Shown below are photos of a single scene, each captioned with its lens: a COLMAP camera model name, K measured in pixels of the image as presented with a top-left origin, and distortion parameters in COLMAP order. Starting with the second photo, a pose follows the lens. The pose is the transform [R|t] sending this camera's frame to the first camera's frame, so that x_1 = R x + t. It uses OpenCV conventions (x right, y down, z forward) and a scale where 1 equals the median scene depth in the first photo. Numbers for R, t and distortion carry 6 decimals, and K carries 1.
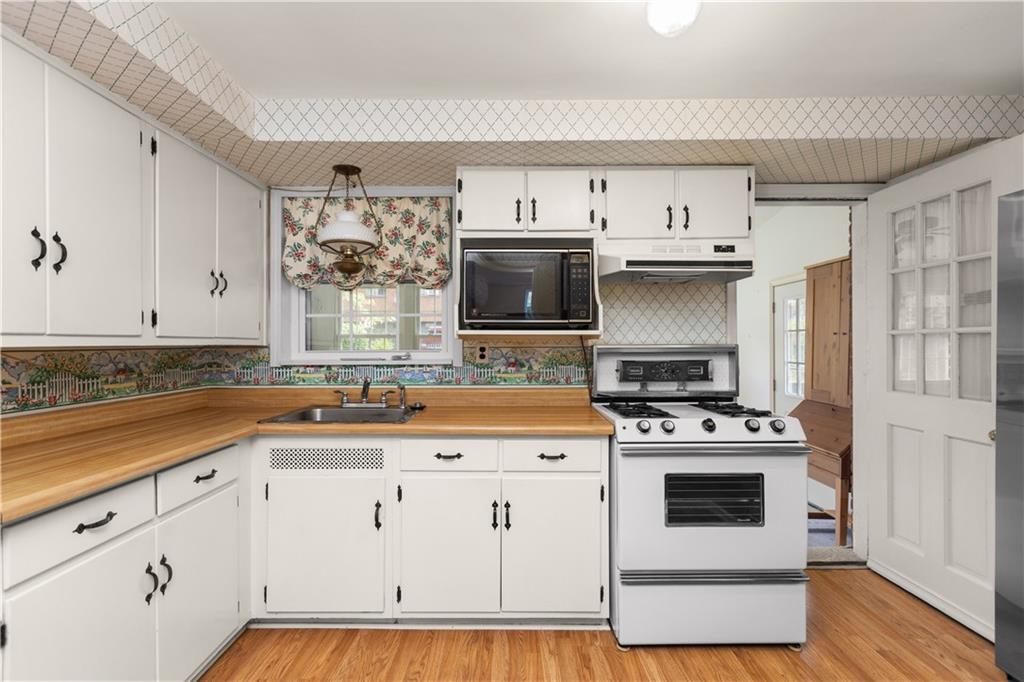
lens RADIAL K [[464.2, 0, 517.0], [0, 464.2, 344.8], [0, 0, 1]] dist [0.000185, 0.001177]
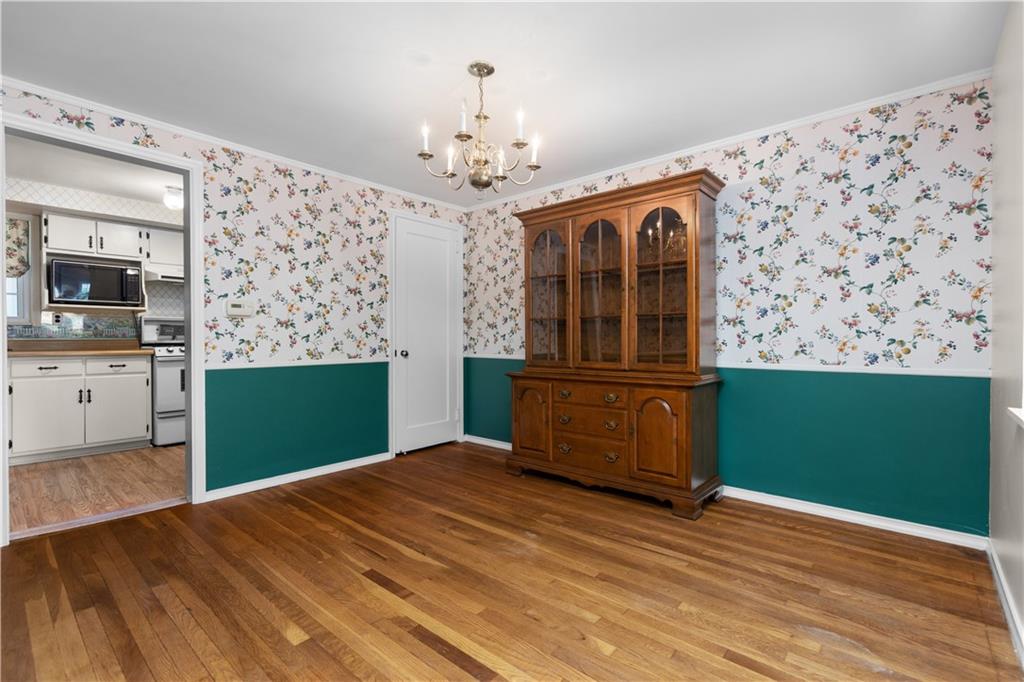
lens RADIAL K [[464.2, 0, 511.1], [0, 464.2, 341.9], [0, 0, 1]] dist [0.000185, 0.001177]
pose [[0.669142, -0.006236, 0.743108, -0.255644], [0.003253, 0.999980, 0.005461, 0.109078], [-0.743127, -0.001237, 0.669149, -1.504354]]
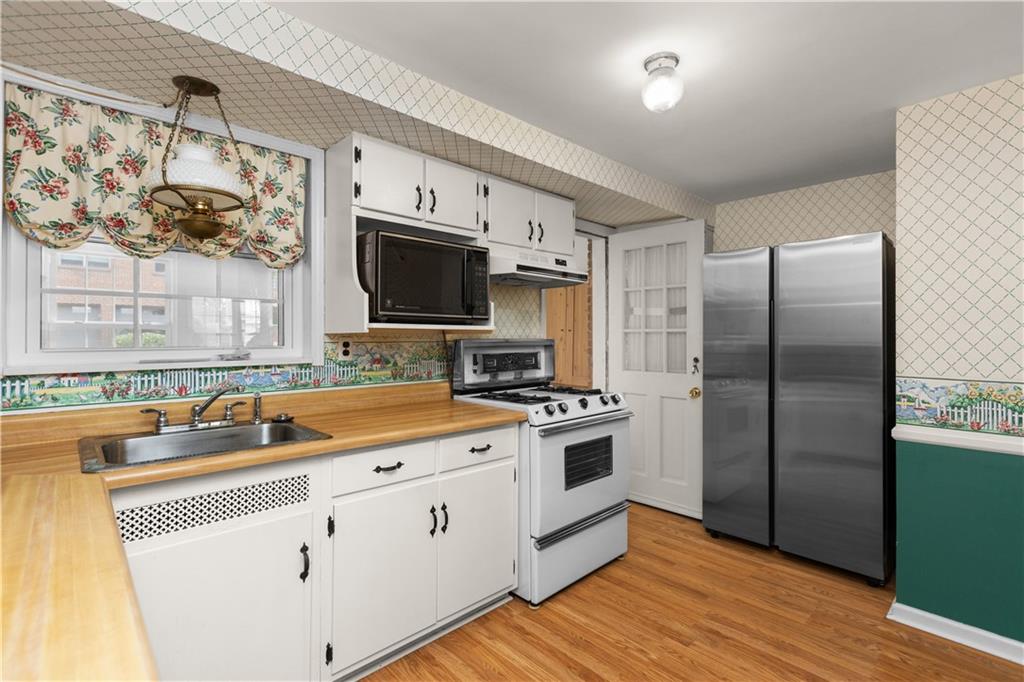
lens RADIAL K [[464.2, 0, 518.2], [0, 464.2, 334.5], [0, 0, 1]] dist [0.000185, 0.001177]
pose [[0.725621, 0.006237, 0.688066, -0.496331], [-0.002446, 0.999976, -0.006485, -0.004775], [-0.688090, 0.003023, 0.725619, 0.171819]]
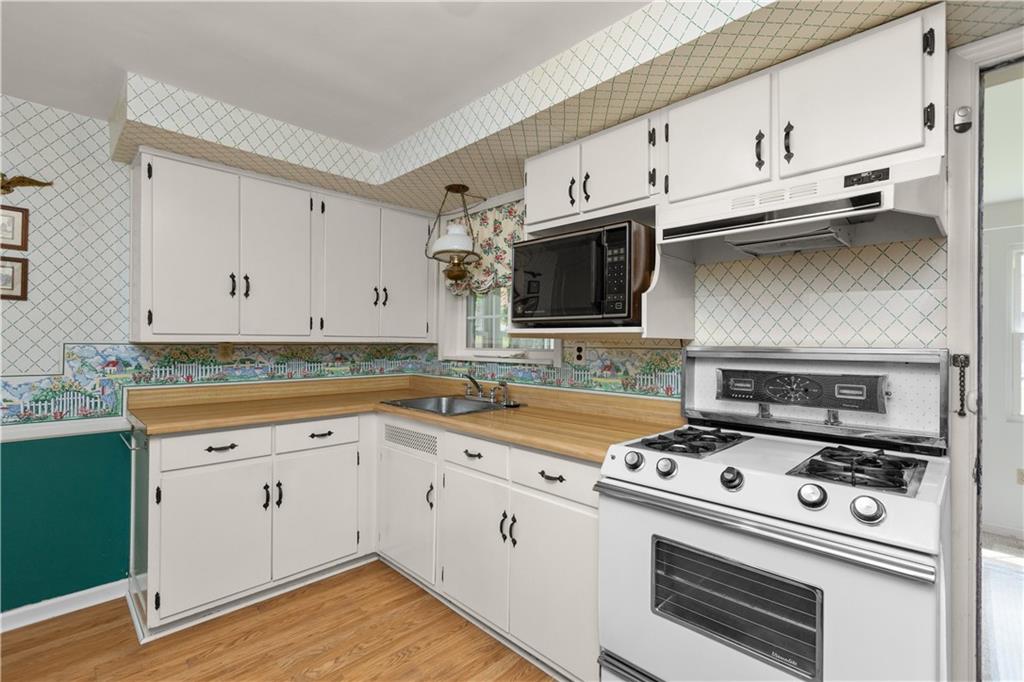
lens RADIAL K [[464.2, 0, 517.2], [0, 464.2, 342.2], [0, 0, 1]] dist [0.000185, 0.001177]
pose [[0.709385, 0.007448, -0.704782, 0.544850], [-0.010730, 0.999942, -0.000233, -0.003684], [0.704739, 0.007728, 0.709424, 0.305746]]
